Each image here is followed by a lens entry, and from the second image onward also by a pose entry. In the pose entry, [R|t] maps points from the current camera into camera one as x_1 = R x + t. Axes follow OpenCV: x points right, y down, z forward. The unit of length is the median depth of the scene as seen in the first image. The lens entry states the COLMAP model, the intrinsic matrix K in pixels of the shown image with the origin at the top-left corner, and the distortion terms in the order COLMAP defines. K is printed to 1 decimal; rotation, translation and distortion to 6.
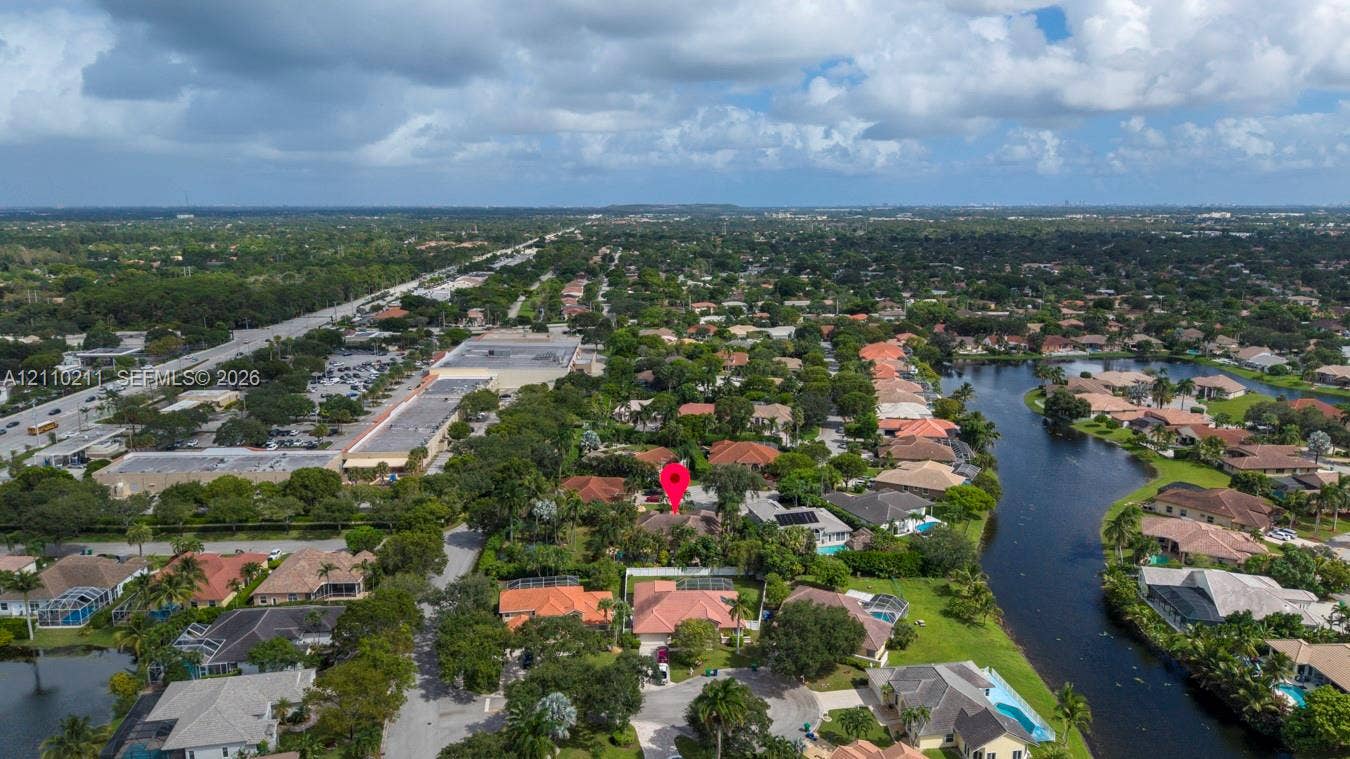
lens RADIAL K [[912.3, 0, 679.6], [0, 912.3, 377.3], [0, 0, 1]] dist [0.067001, -0.066403]
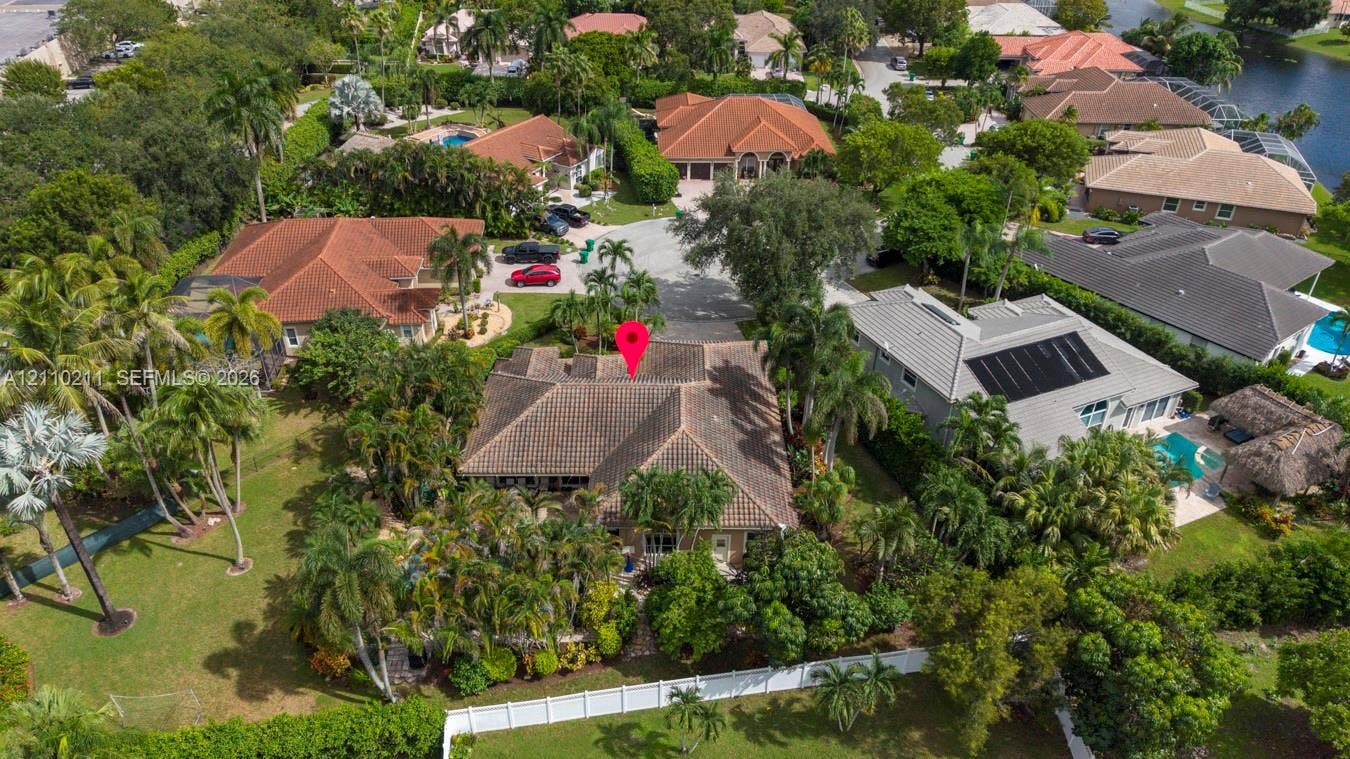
lens RADIAL K [[912.3, 0, 679.6], [0, 912.3, 377.3], [0, 0, 1]] dist [0.067001, -0.066403]
pose [[0.989436, -0.067589, 0.128254, -0.016934], [0.016612, 0.931701, 0.362845, 0.036897], [-0.144018, -0.356881, 0.922981, 0.560585]]
